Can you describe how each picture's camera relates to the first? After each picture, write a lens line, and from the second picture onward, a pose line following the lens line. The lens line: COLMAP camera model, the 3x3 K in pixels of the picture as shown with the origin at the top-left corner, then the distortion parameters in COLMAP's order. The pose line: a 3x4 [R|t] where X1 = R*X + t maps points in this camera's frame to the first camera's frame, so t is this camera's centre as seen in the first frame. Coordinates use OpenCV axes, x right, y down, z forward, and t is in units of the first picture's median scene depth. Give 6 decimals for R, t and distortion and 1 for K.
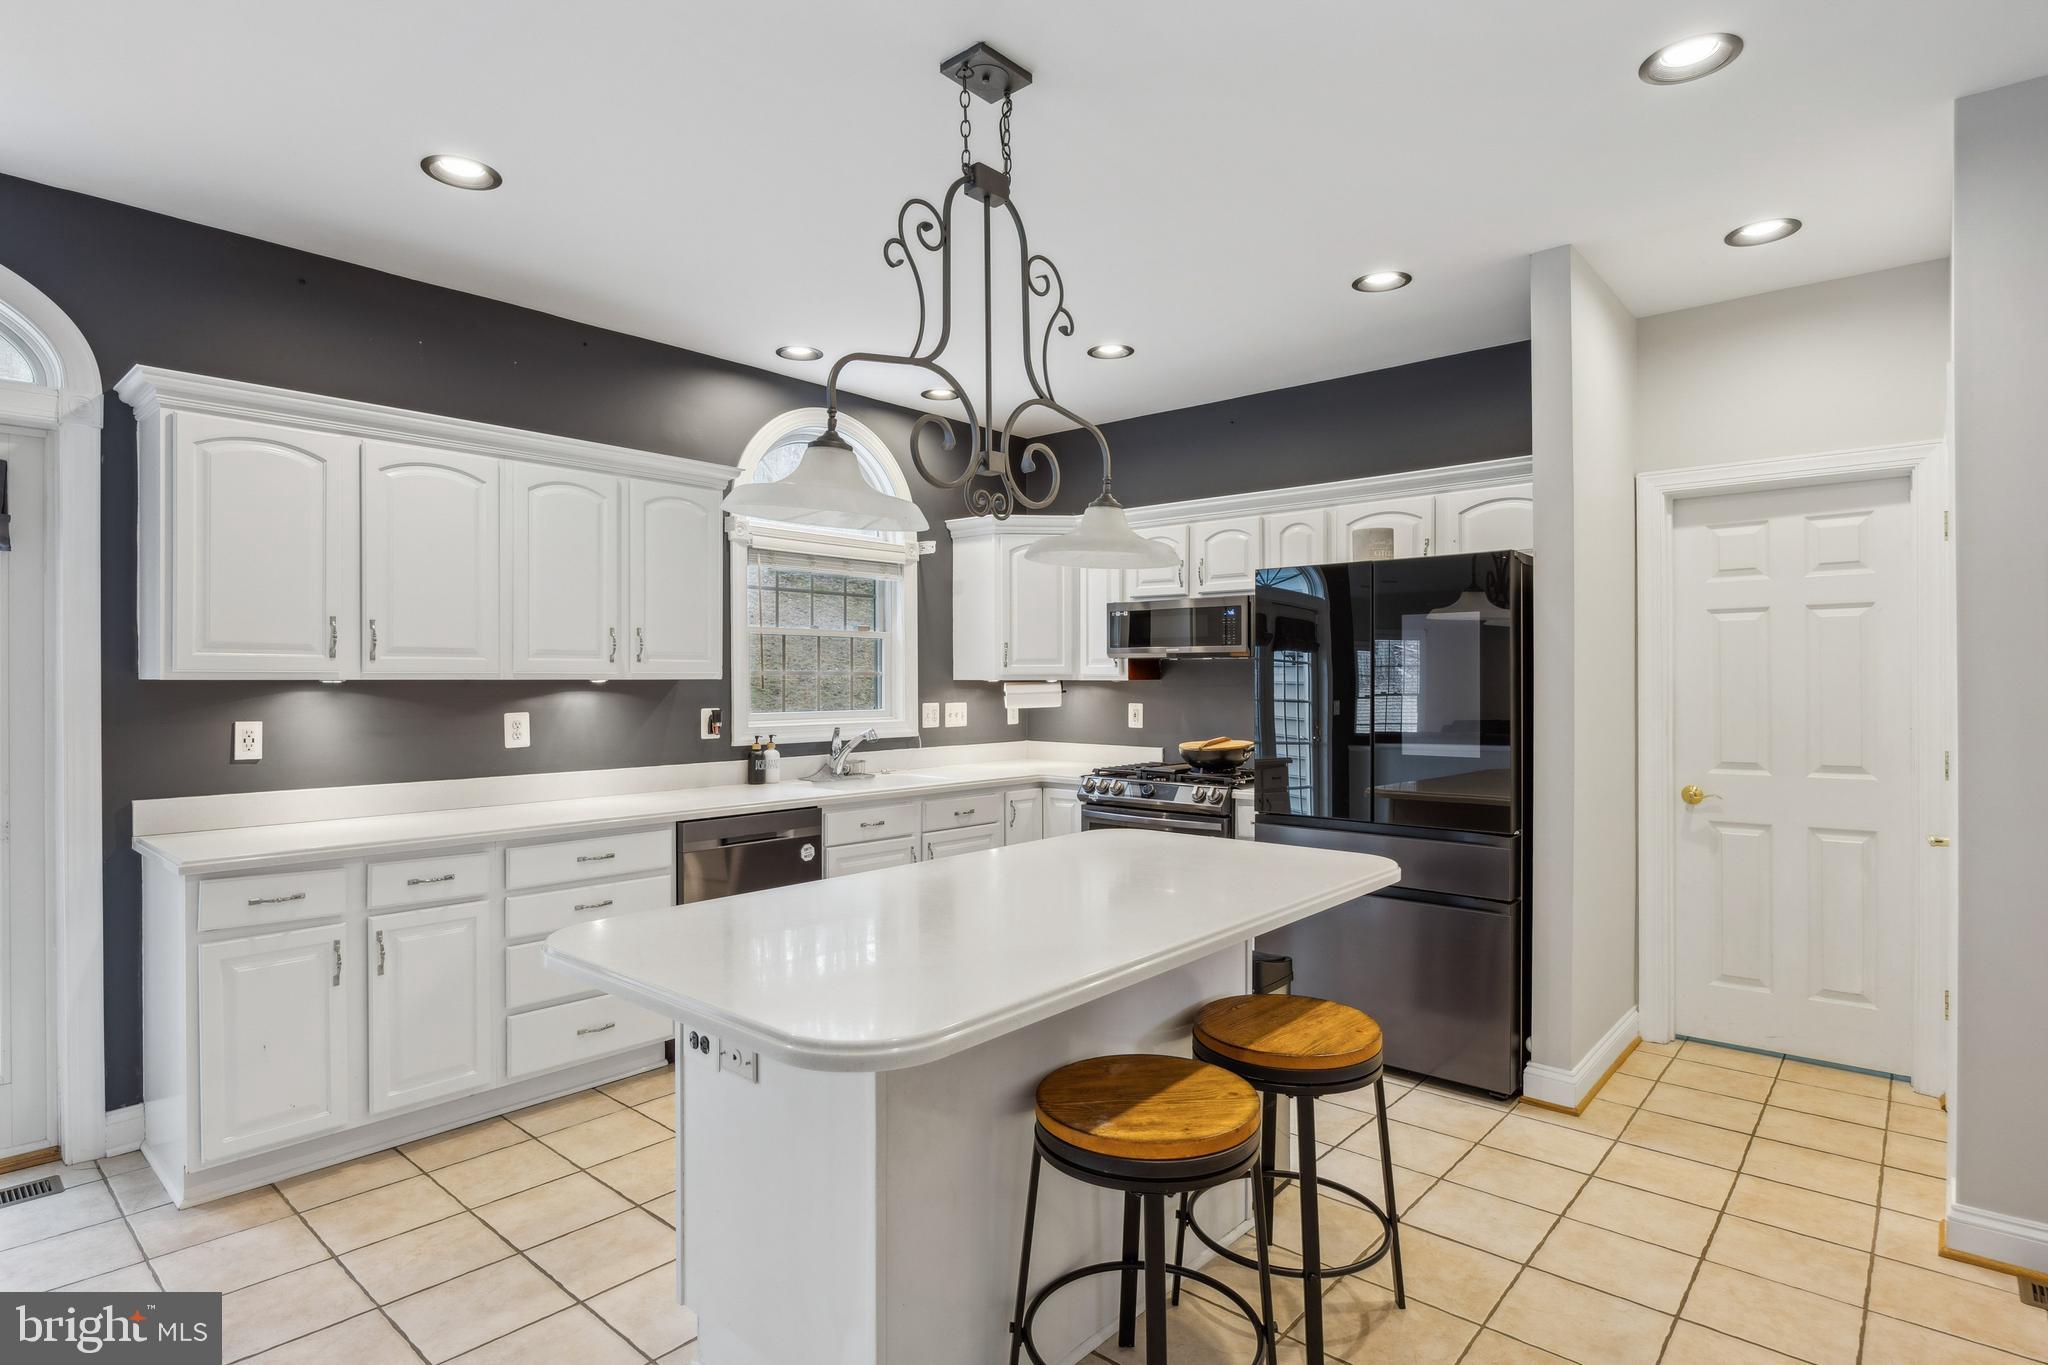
lens RADIAL K [[1048.0, 0, 1025.0], [0, 1048.0, 681.9], [0, 0, 1]] dist [-0.003457, -0.001255]
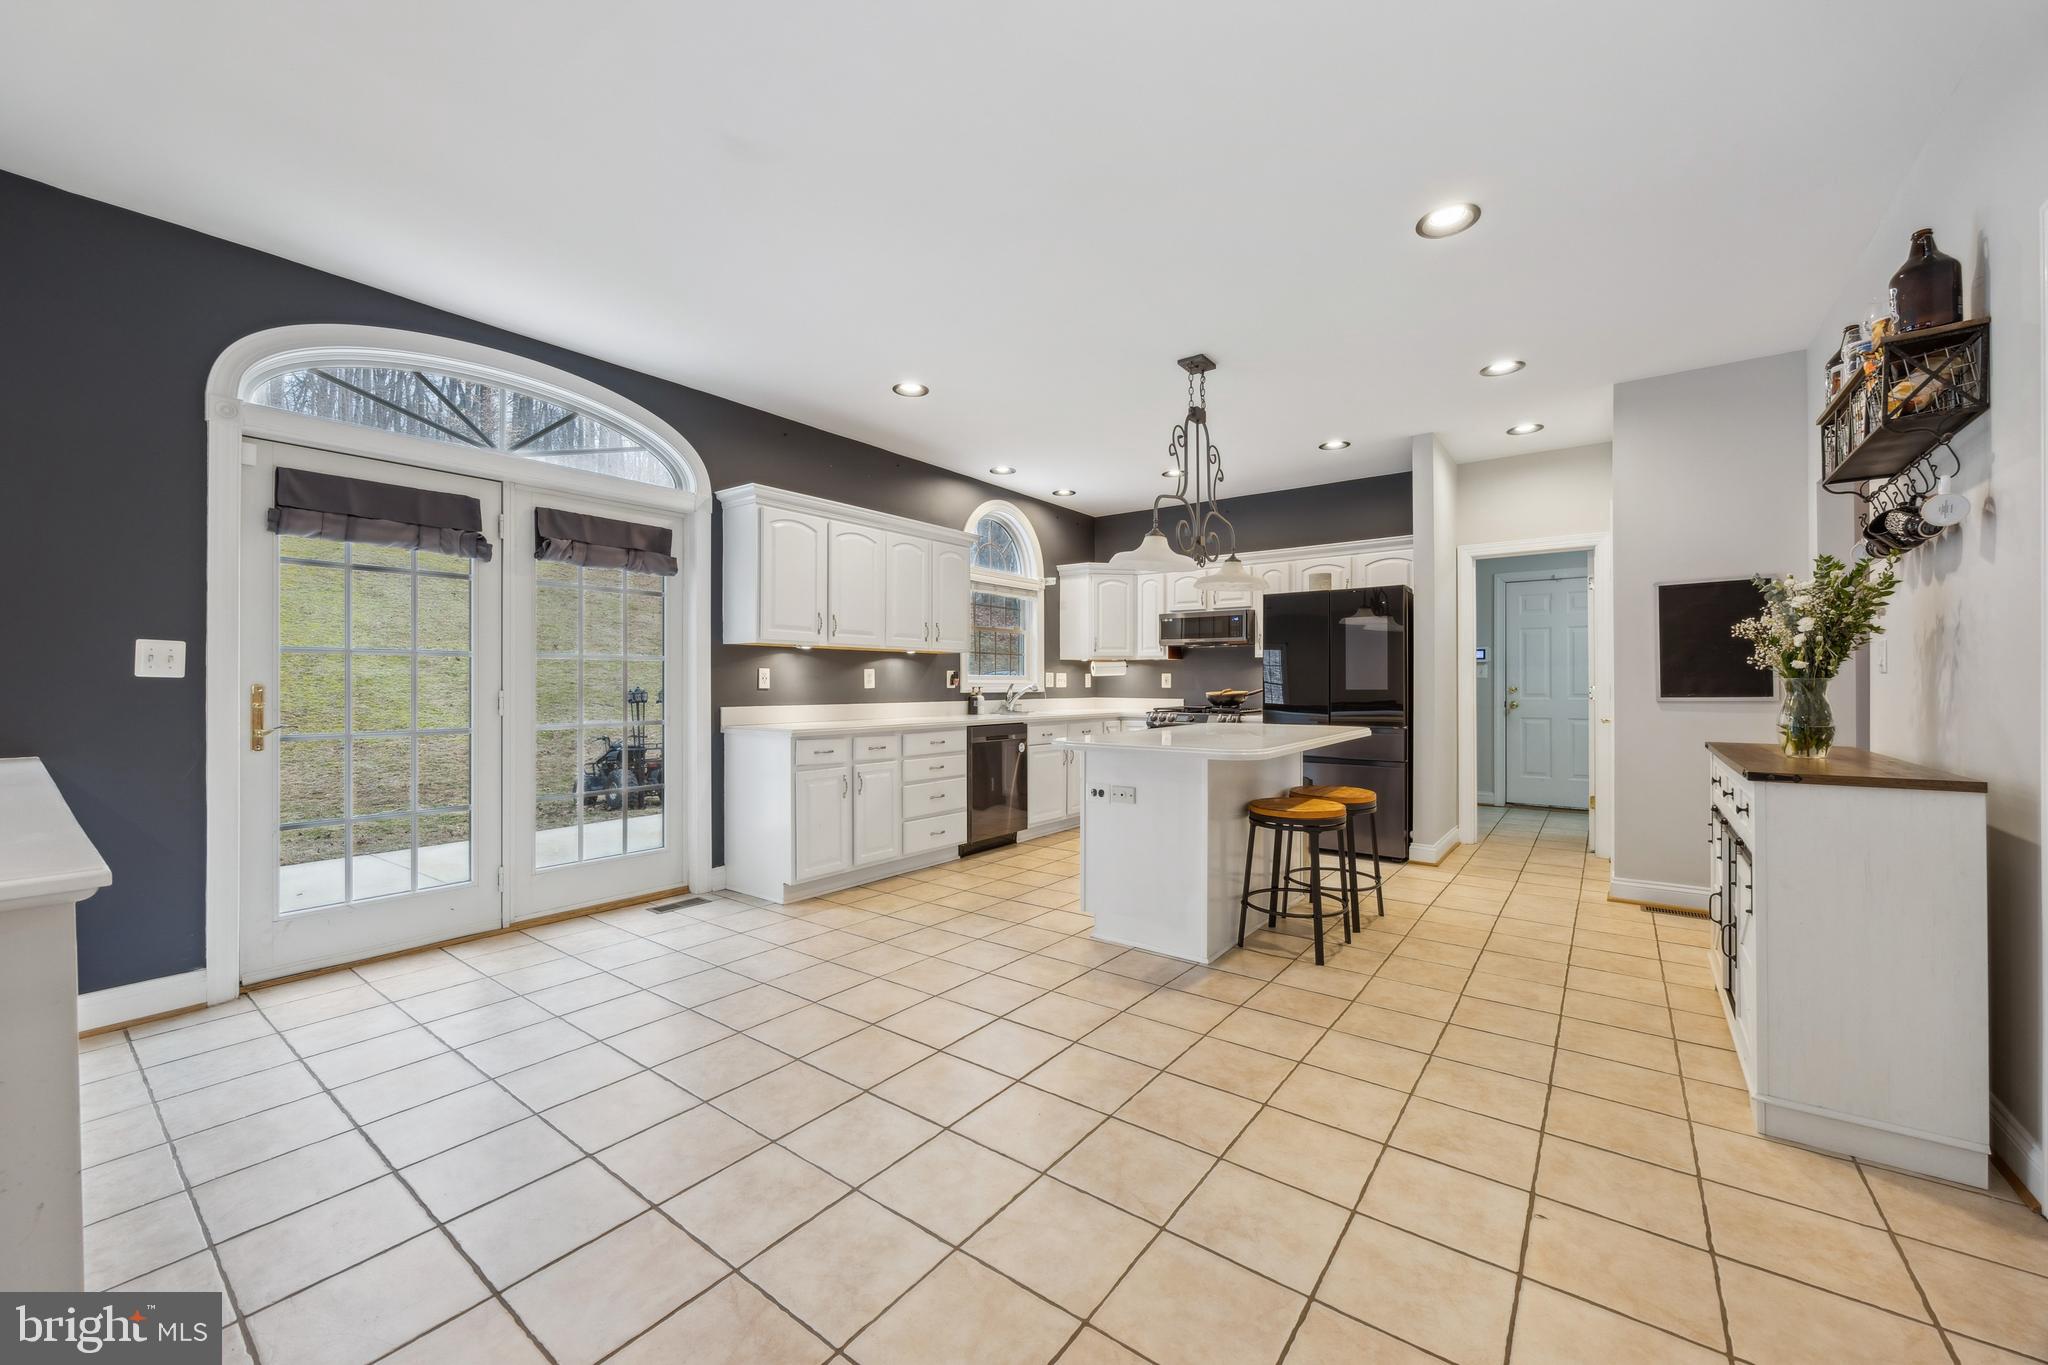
lens RADIAL K [[797.1, 0, 1018.2], [0, 797.1, 685.7], [0, 0, 1]] dist [0.002889, 0.000147]
pose [[0.996948, 0.001583, 0.078047, -0.368622], [-0.001472, 0.999998, -0.001482, 0.065764], [-0.078050, 0.001362, 0.996949, -0.436358]]
